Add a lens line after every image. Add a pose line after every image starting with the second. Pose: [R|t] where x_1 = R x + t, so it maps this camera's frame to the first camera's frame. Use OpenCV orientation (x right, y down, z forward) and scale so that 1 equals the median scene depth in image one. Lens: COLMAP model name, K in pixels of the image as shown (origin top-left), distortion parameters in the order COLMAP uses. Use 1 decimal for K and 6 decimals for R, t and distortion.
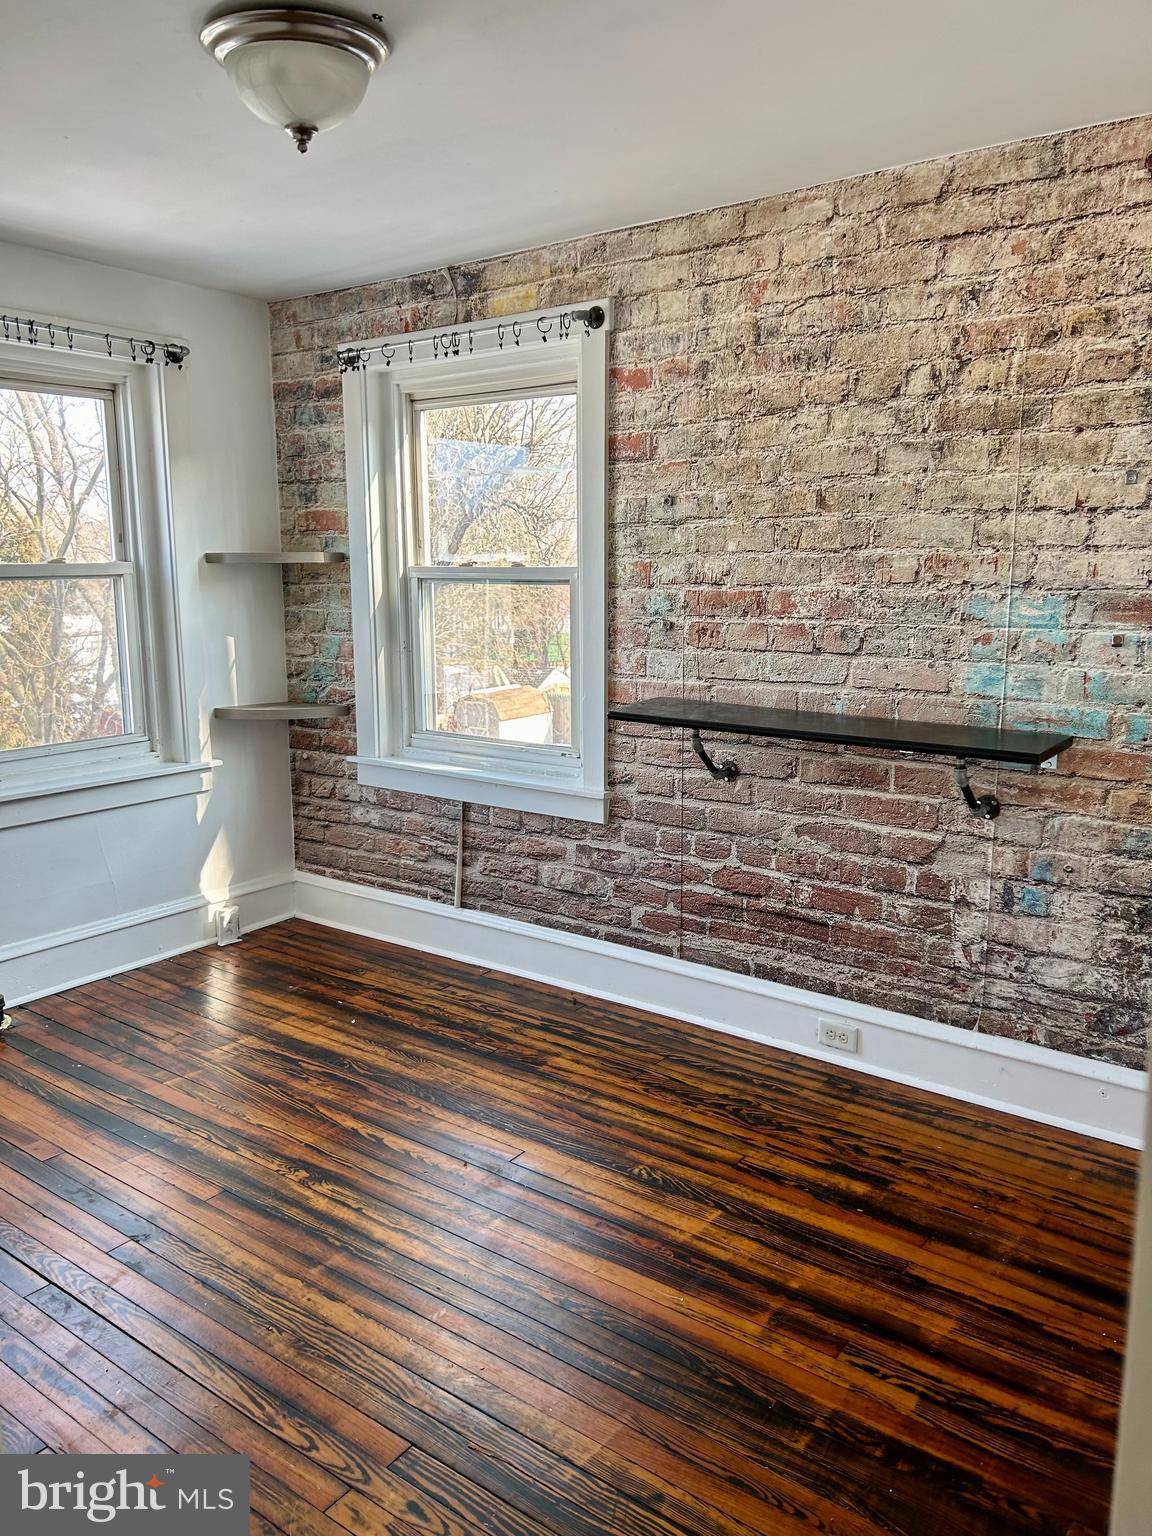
lens RADIAL K [[1159.5, 0, 570.7], [0, 1159.5, 763.6], [0, 0, 1]] dist [0.054614, -0.053691]
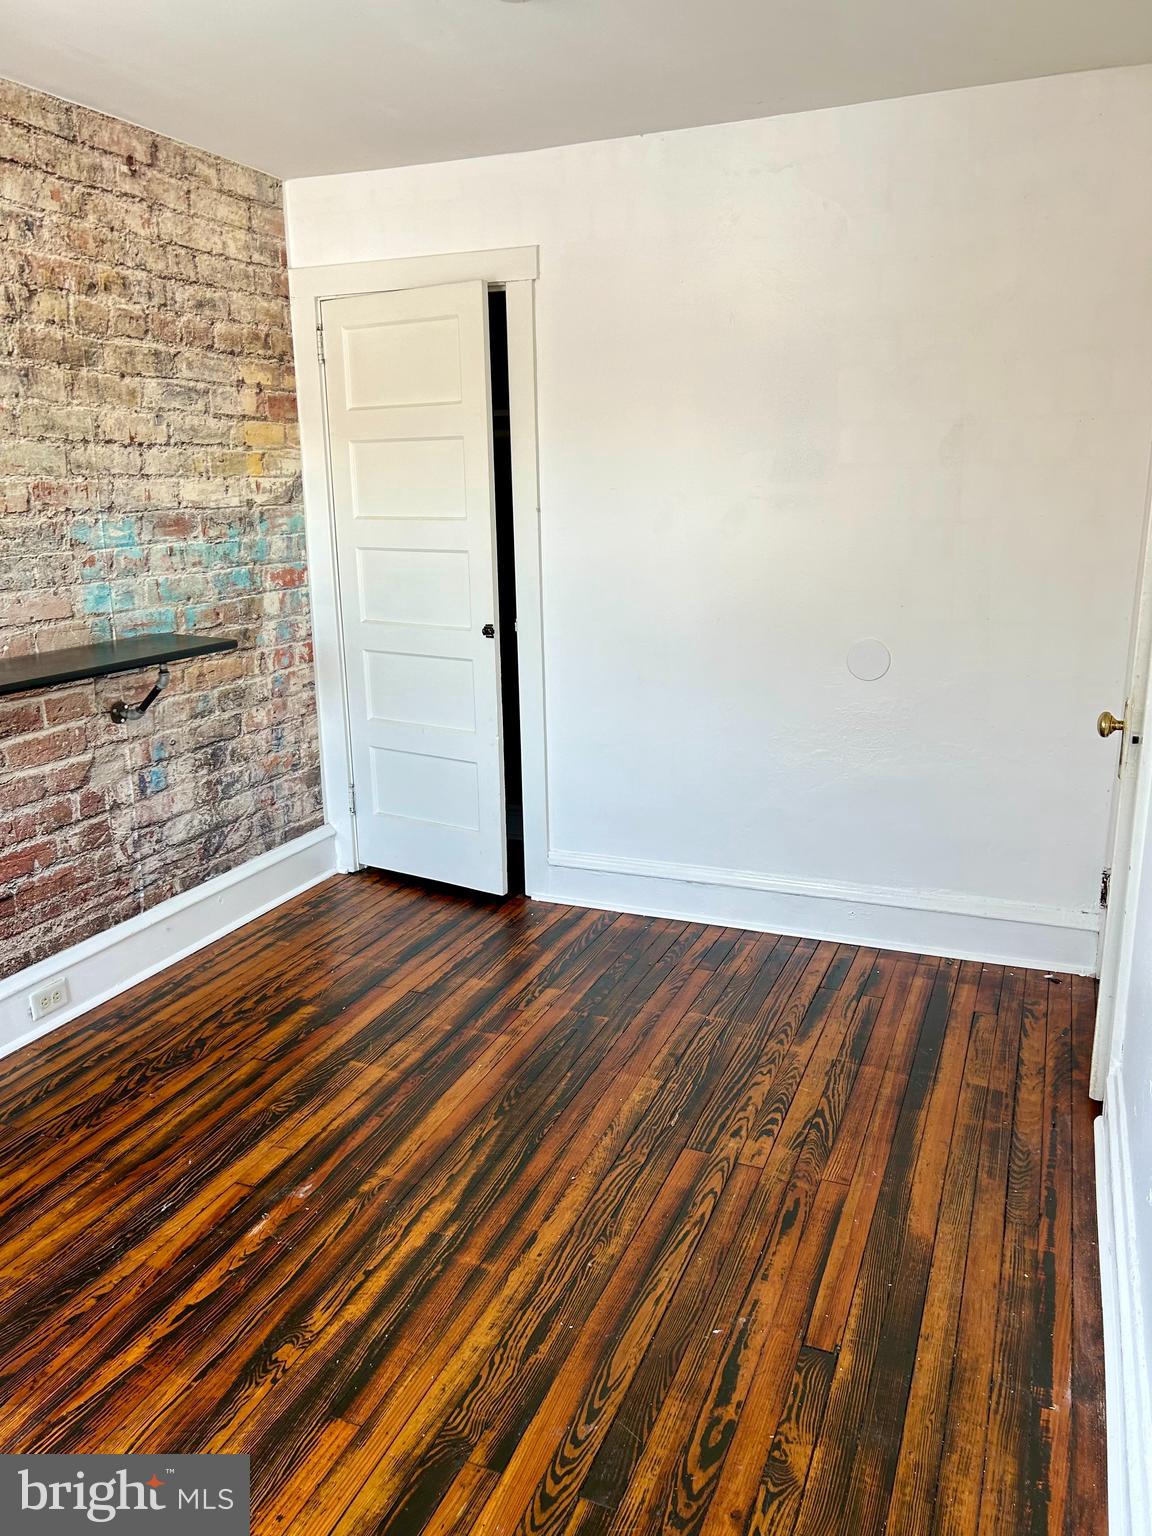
lens RADIAL K [[1159.5, 0, 567.7], [0, 1159.5, 763.9], [0, 0, 1]] dist [0.054614, -0.053691]
pose [[-0.252235, -0.224983, 0.941148, -0.837555], [0.188611, 0.942512, 0.275858, -0.148292], [-0.949107, 0.247092, -0.195300, 0.854805]]
